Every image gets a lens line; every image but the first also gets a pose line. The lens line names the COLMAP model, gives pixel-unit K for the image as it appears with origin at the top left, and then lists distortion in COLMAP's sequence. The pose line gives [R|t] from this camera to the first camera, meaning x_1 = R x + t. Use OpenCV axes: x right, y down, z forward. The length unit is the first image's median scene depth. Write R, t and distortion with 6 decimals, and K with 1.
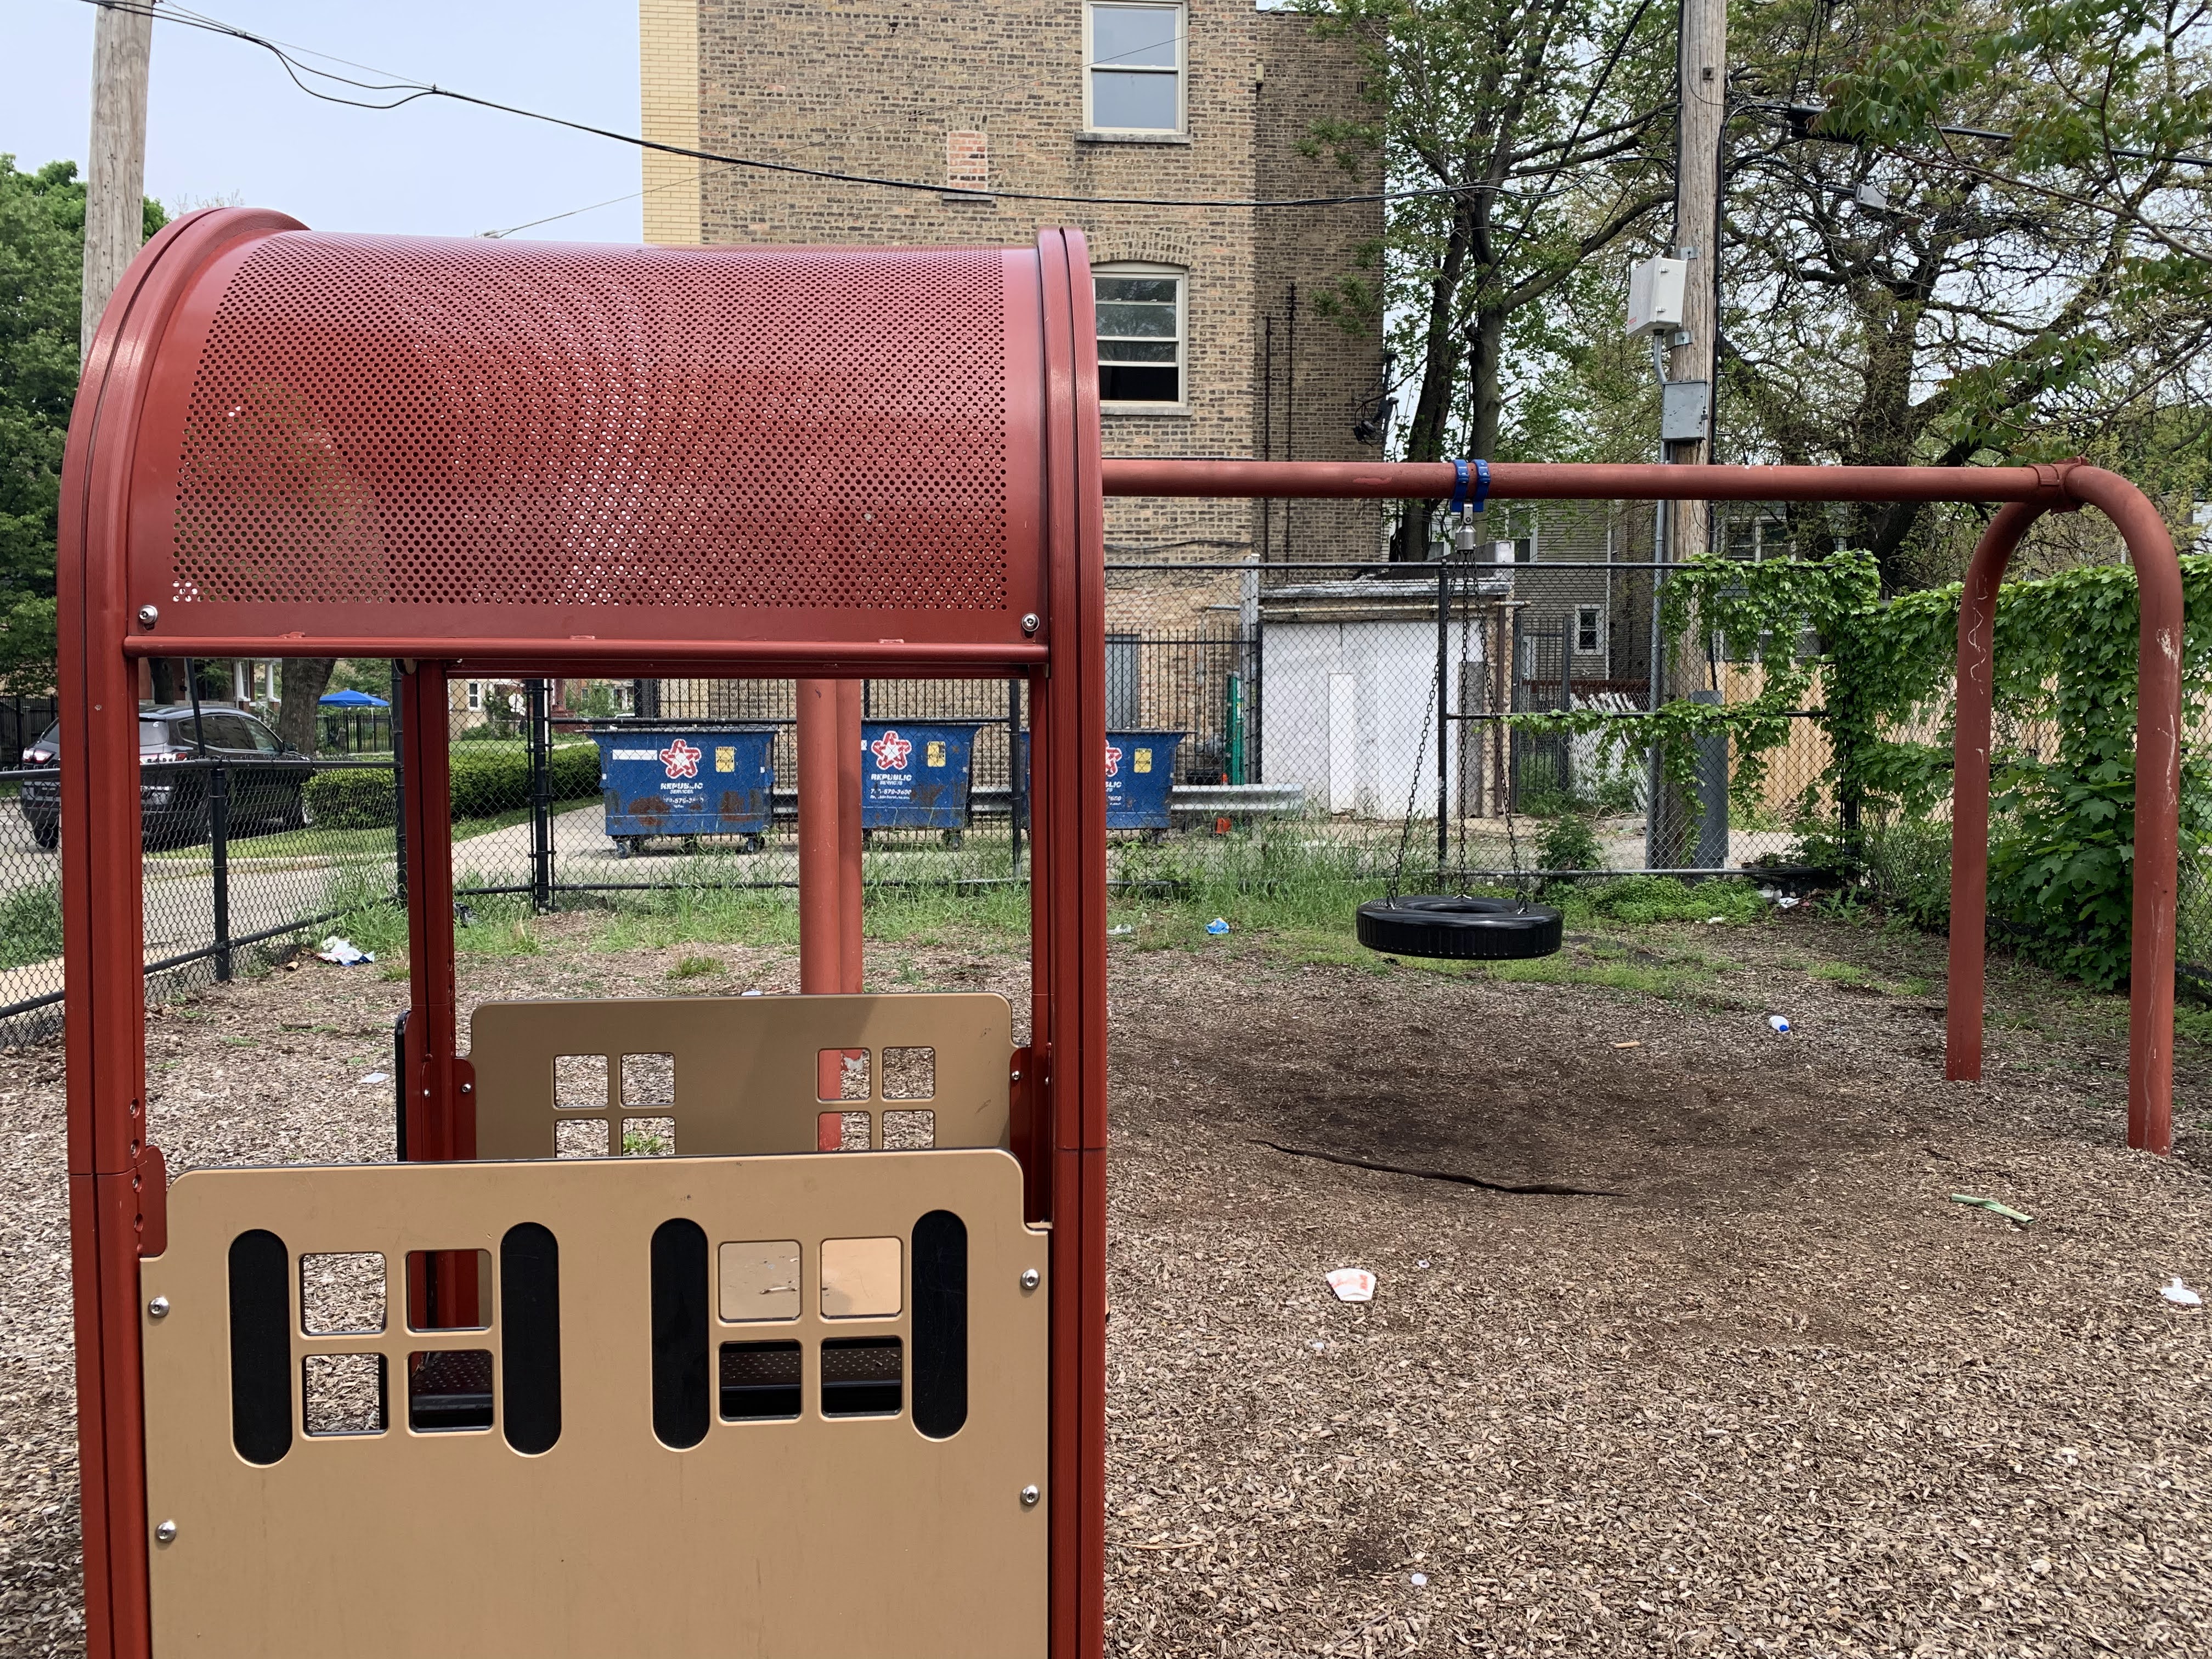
lens RADIAL K [[1706.7, 0, 1099.3], [0, 1706.7, 818.5], [0, 0, 1]] dist [0.010460, 0.004414]
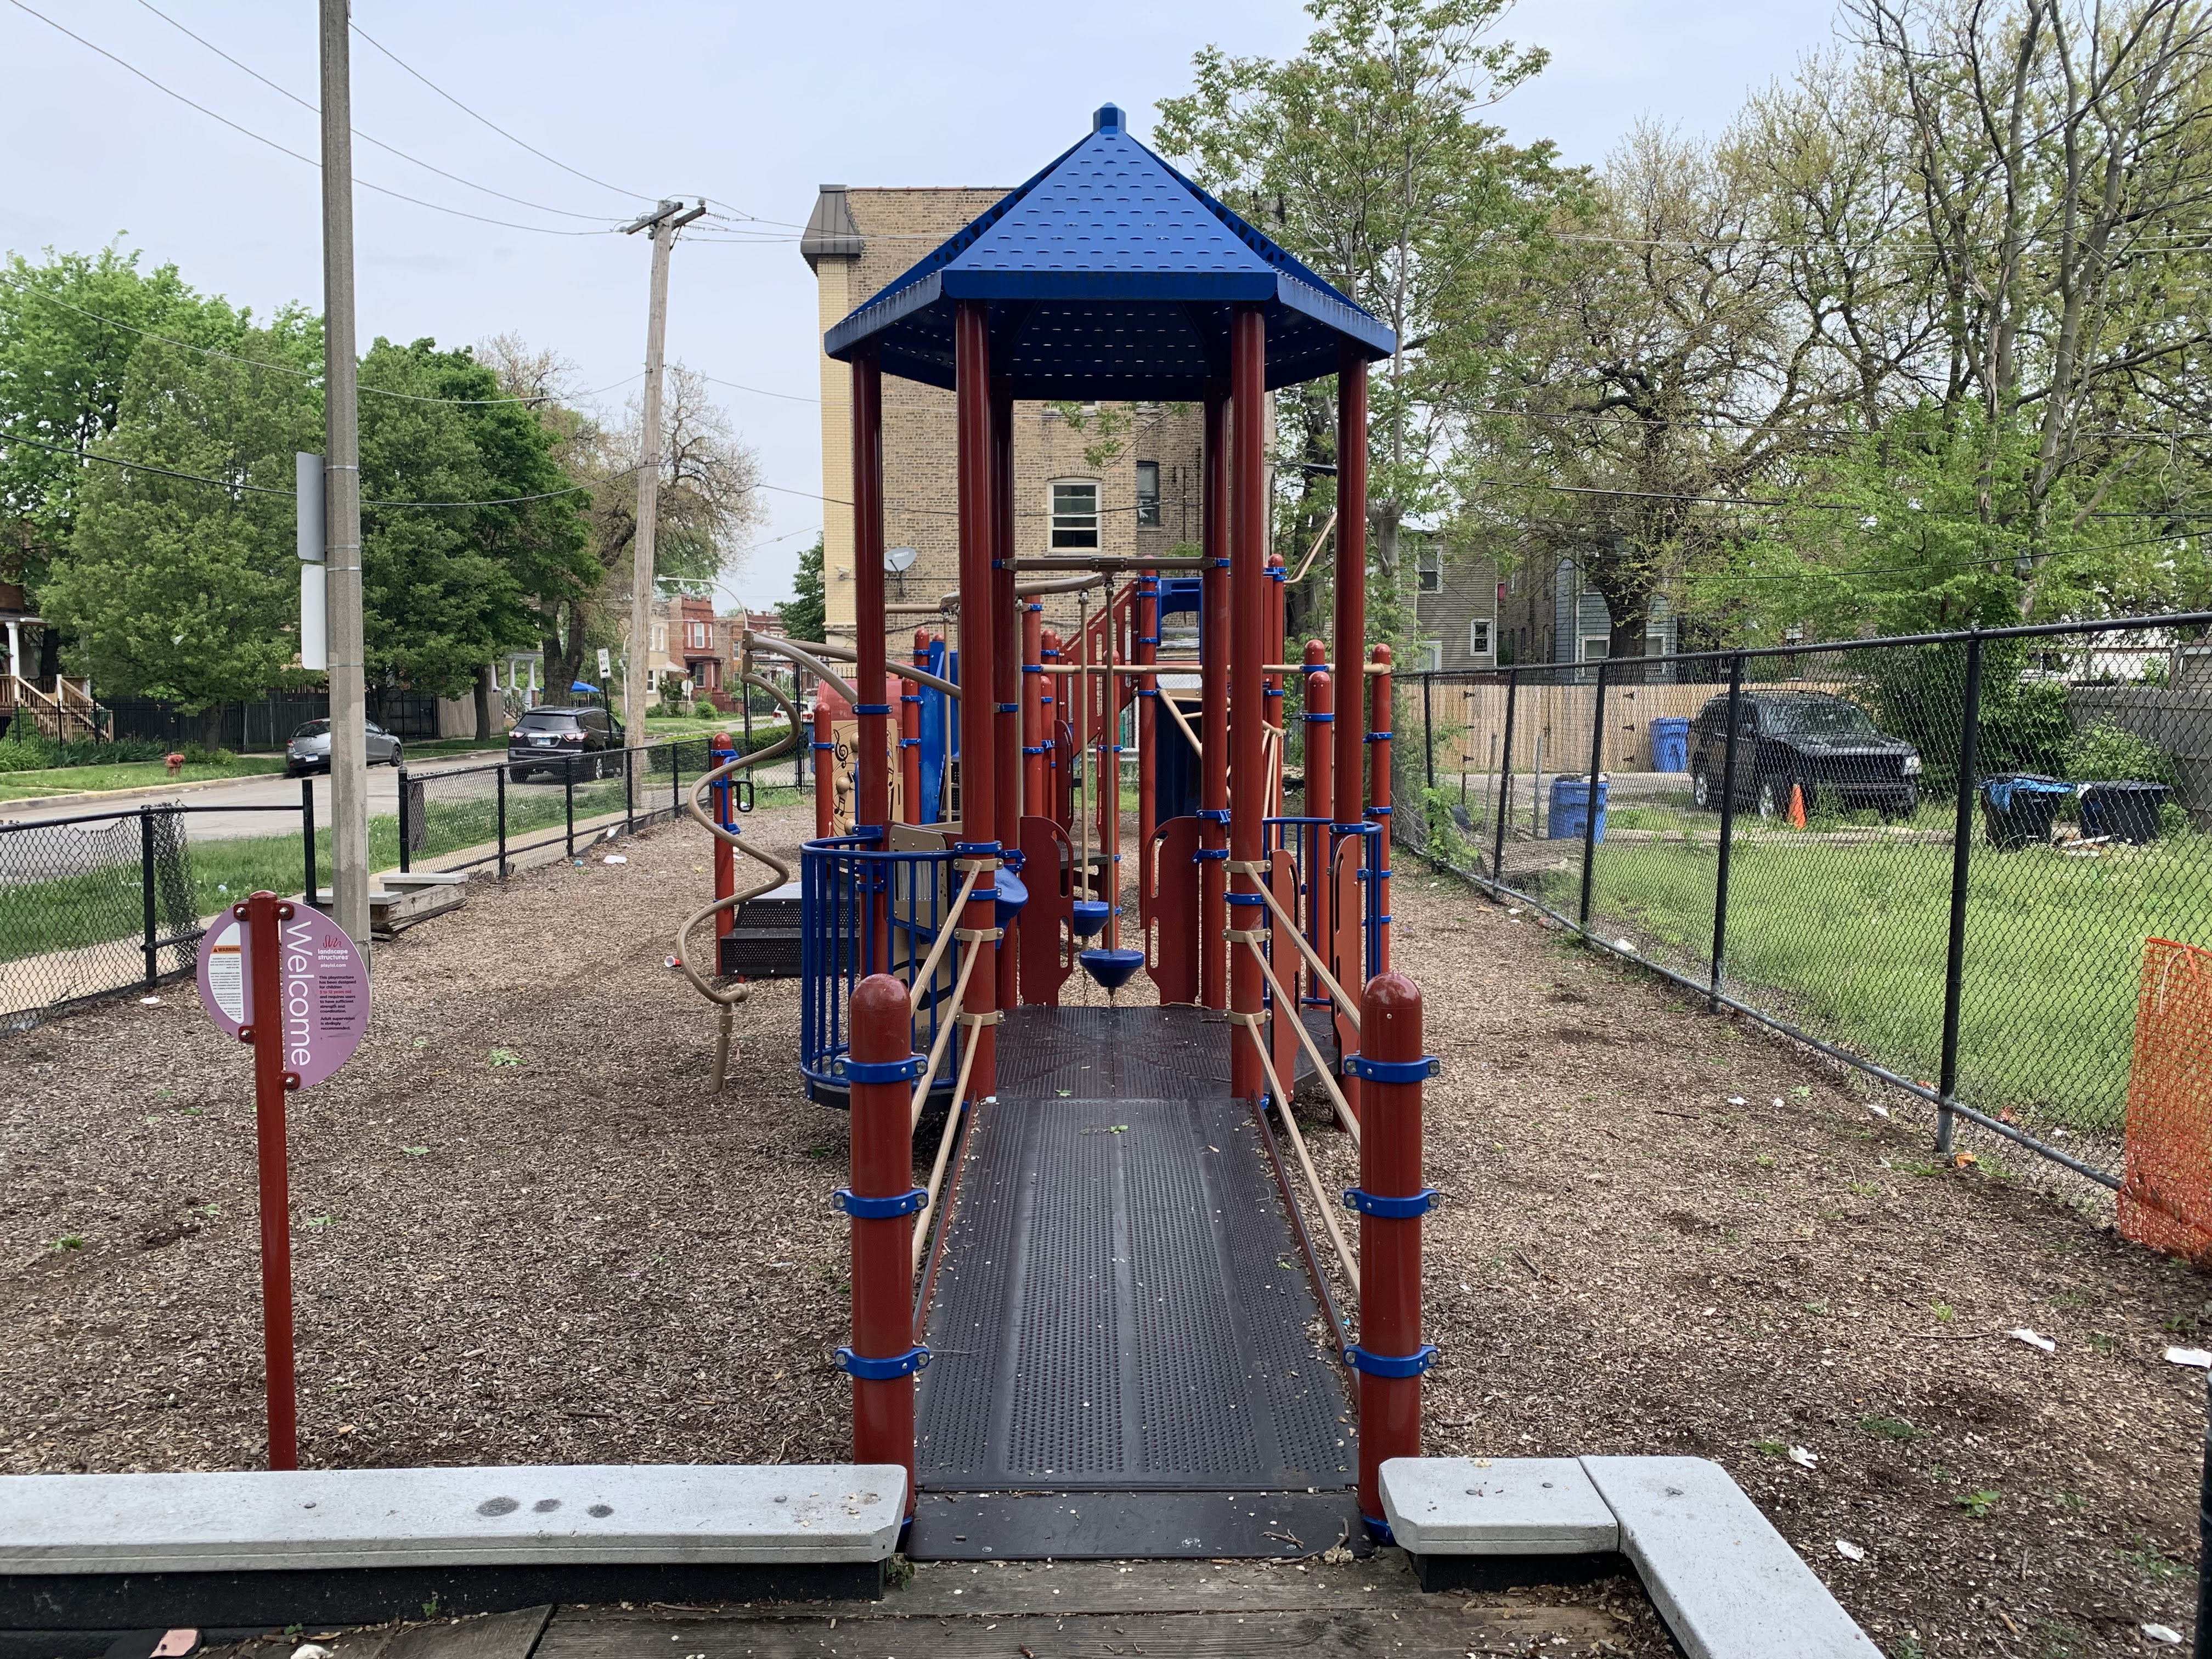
lens RADIAL K [[1650.6, 0, 1073.5], [0, 1650.6, 869.9], [0, 0, 1]] dist [0.012030, 0.005307]
pose [[0.996332, 0.003100, -0.085518, 0.171944], [0.001109, 0.998792, 0.049127, 0.023841], [0.085567, -0.049042, 0.995125, -0.825381]]
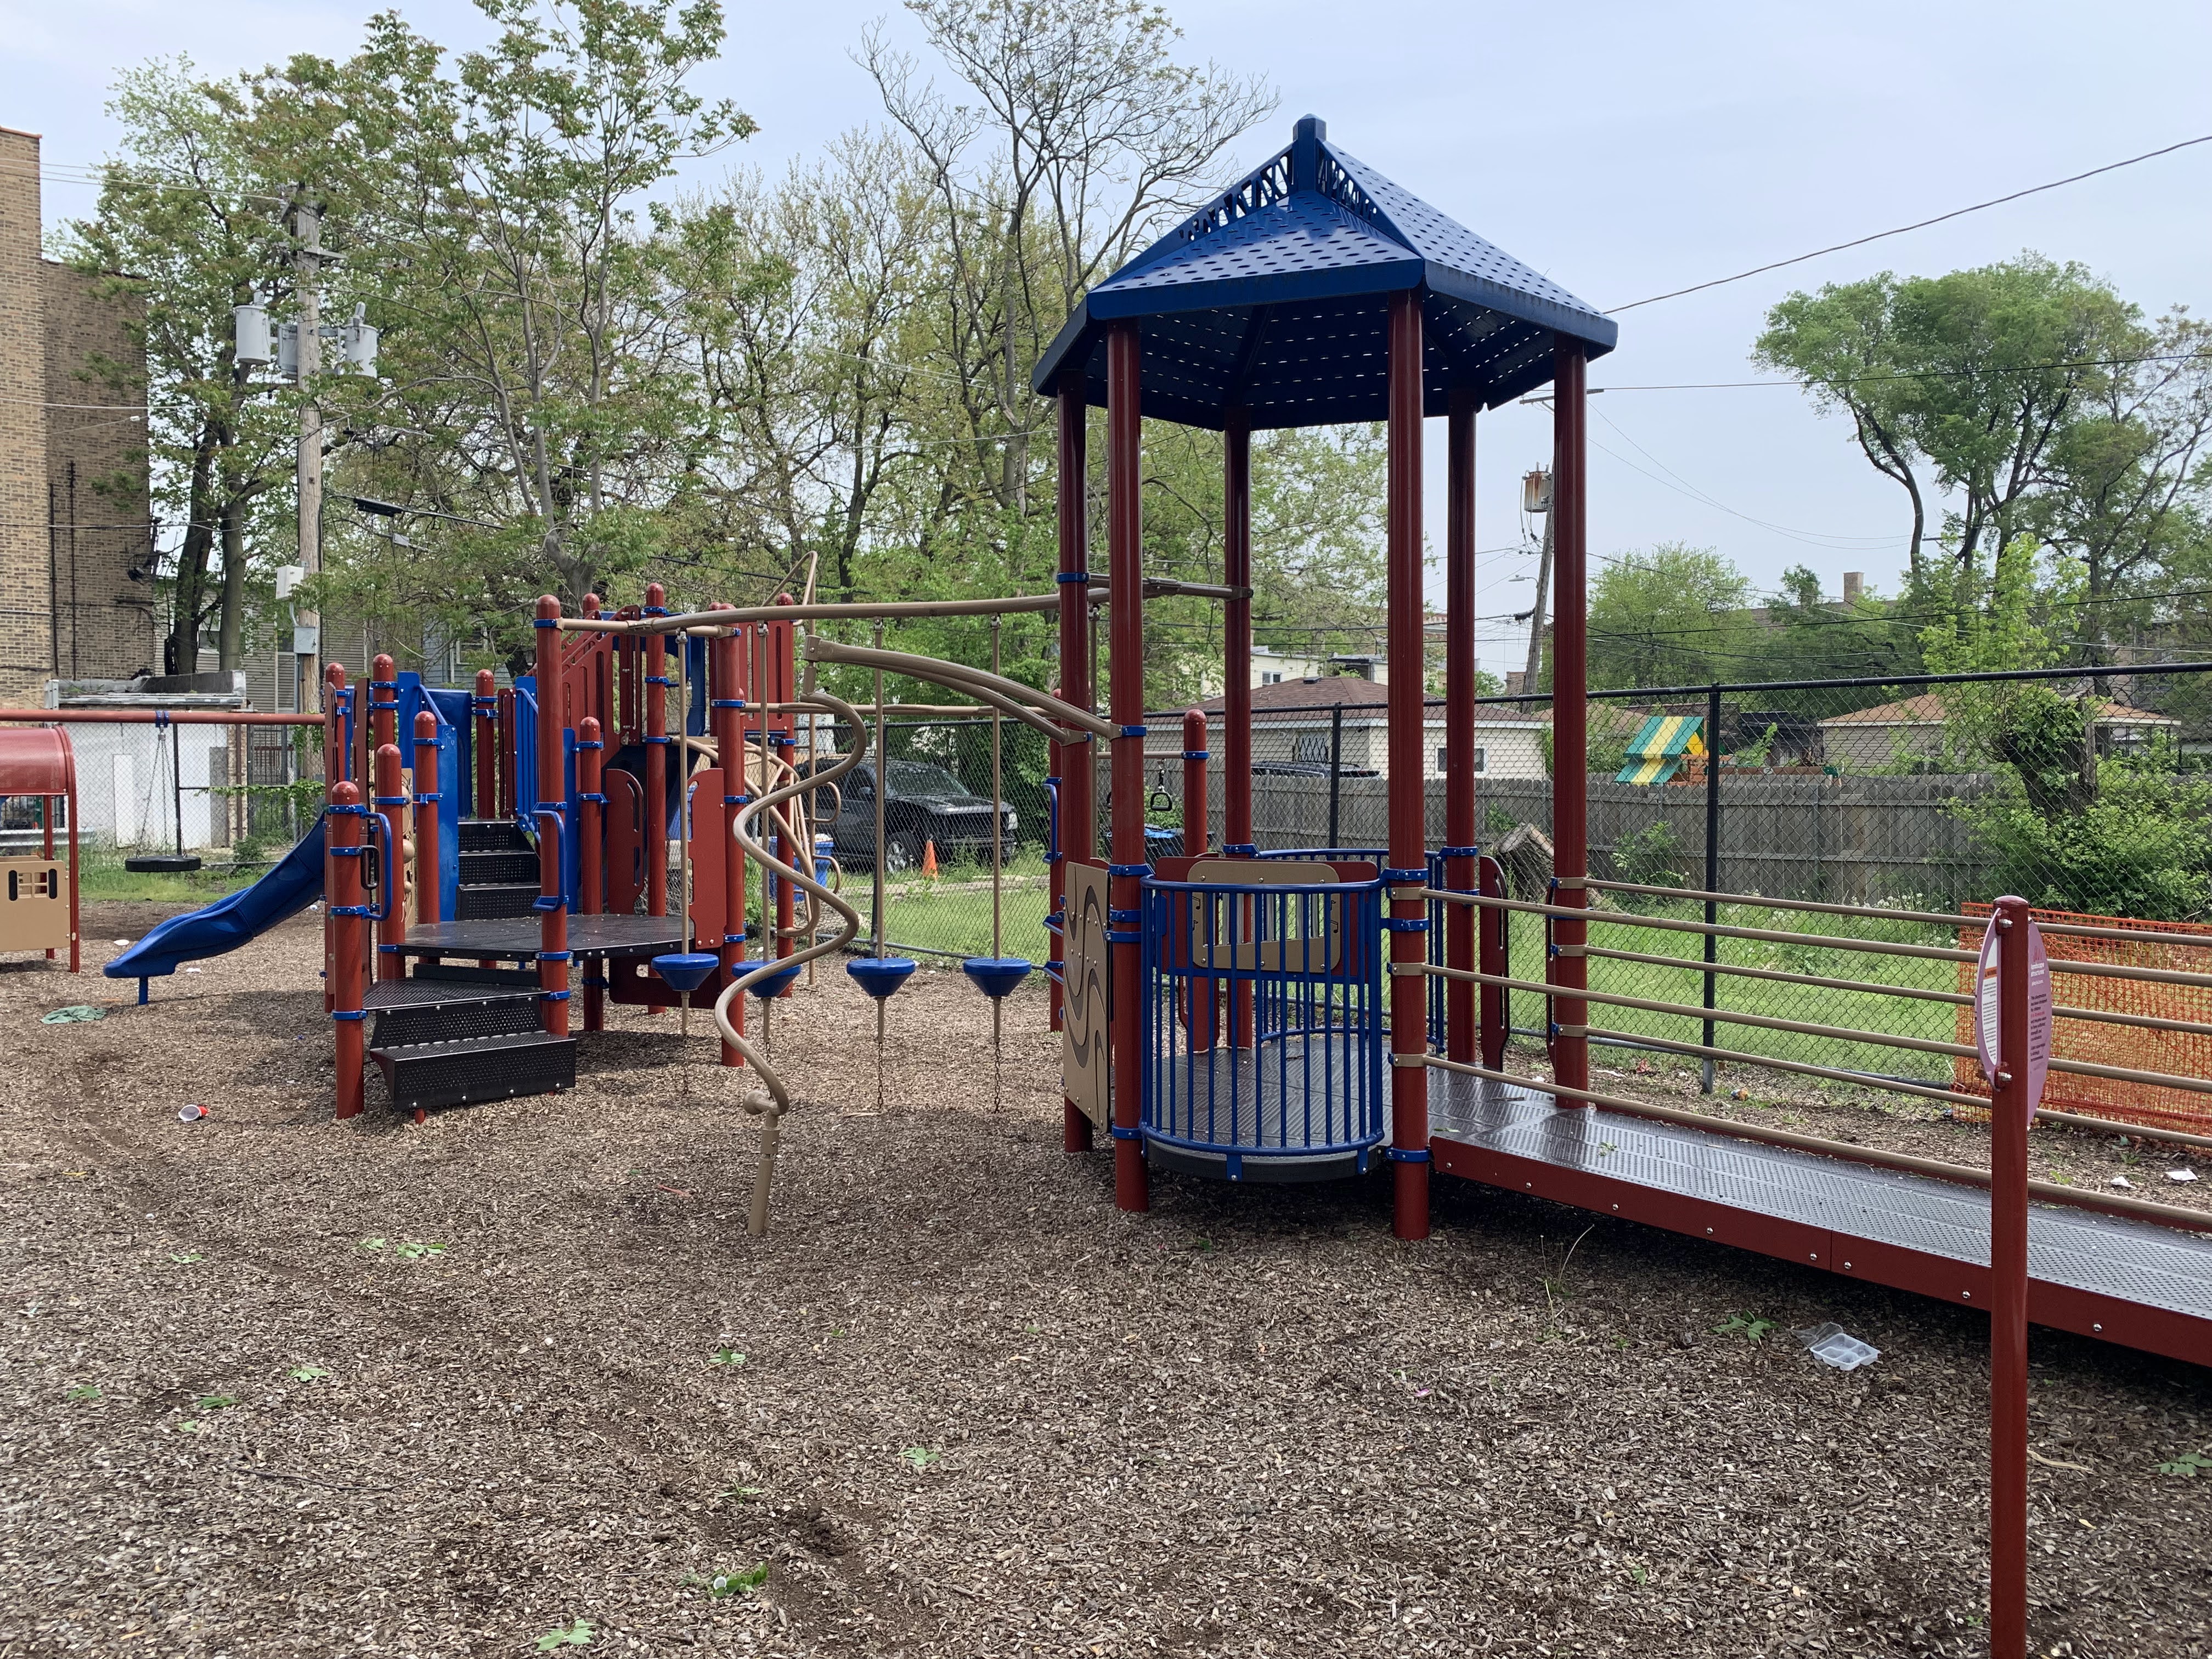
lens RADIAL K [[1706.7, 0, 1099.3], [0, 1706.7, 818.5], [0, 0, 1]] dist [0.010460, 0.004414]
pose [[0.793191, -0.022752, 0.608547, -0.096397], [0.039848, 0.999099, -0.014584, 0.027810], [-0.607668, 0.035817, 0.793383, -0.724103]]
